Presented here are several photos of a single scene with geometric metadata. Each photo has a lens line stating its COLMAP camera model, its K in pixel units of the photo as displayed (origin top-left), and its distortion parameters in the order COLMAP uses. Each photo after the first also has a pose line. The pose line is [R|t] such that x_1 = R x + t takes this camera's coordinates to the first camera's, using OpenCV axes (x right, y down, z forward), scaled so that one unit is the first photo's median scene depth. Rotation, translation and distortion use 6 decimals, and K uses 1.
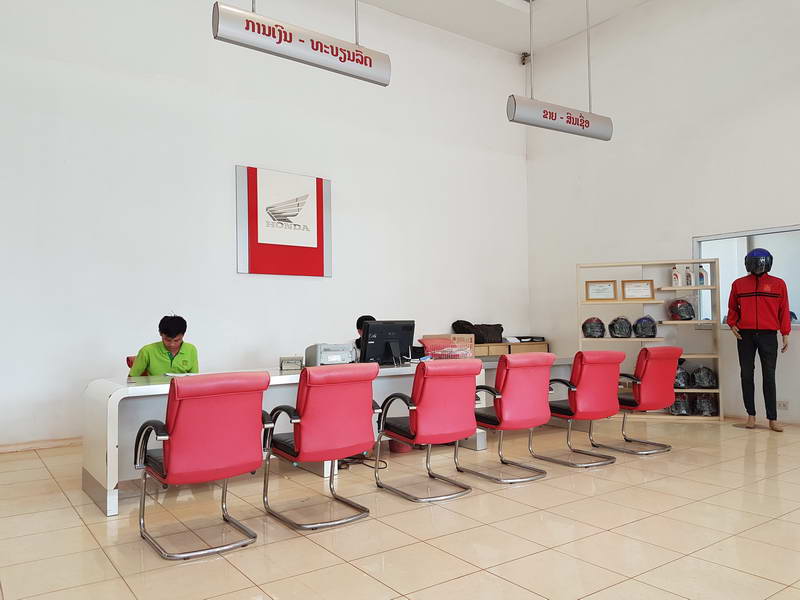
lens RADIAL K [[610.4, 0, 378.0], [0, 610.4, 302.8], [0, 0, 1]] dist [0.112593, -0.152476]
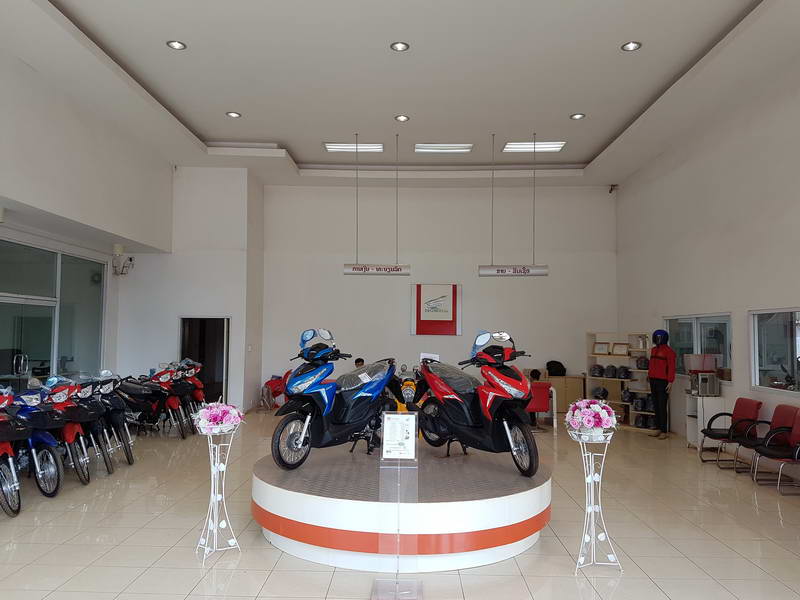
lens RADIAL K [[610.4, 0, 378.0], [0, 610.4, 302.8], [0, 0, 1]] dist [0.112593, -0.152476]
pose [[0.783937, -0.006361, -0.620807, 0.953097], [-0.003248, 0.999892, -0.014346, -0.120659], [0.620831, 0.013263, 0.783832, -0.704408]]
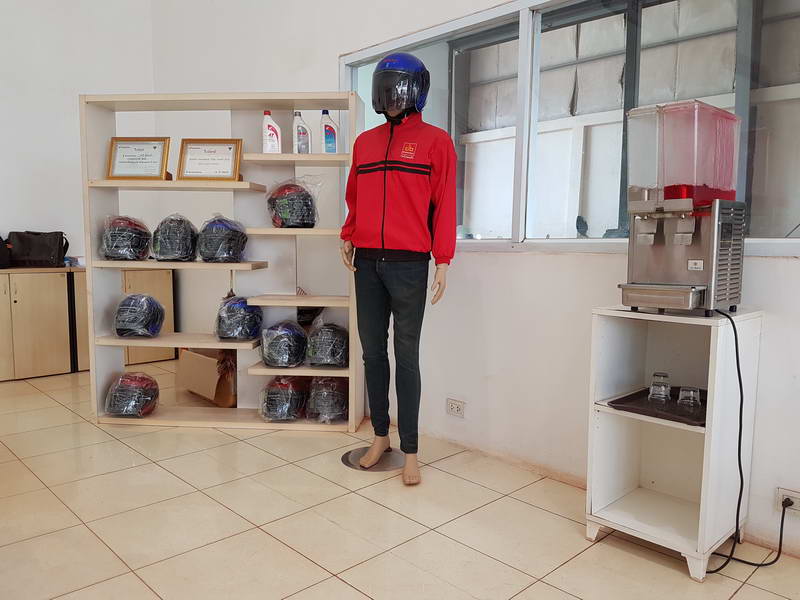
lens RADIAL K [[610.4, 0, 378.0], [0, 610.4, 302.8], [0, 0, 1]] dist [0.112593, -0.152476]
pose [[0.988017, 0.011727, 0.153897, 0.482899], [-0.031882, 0.991111, 0.129159, 0.022193], [-0.151014, -0.132518, 0.979609, 0.517420]]
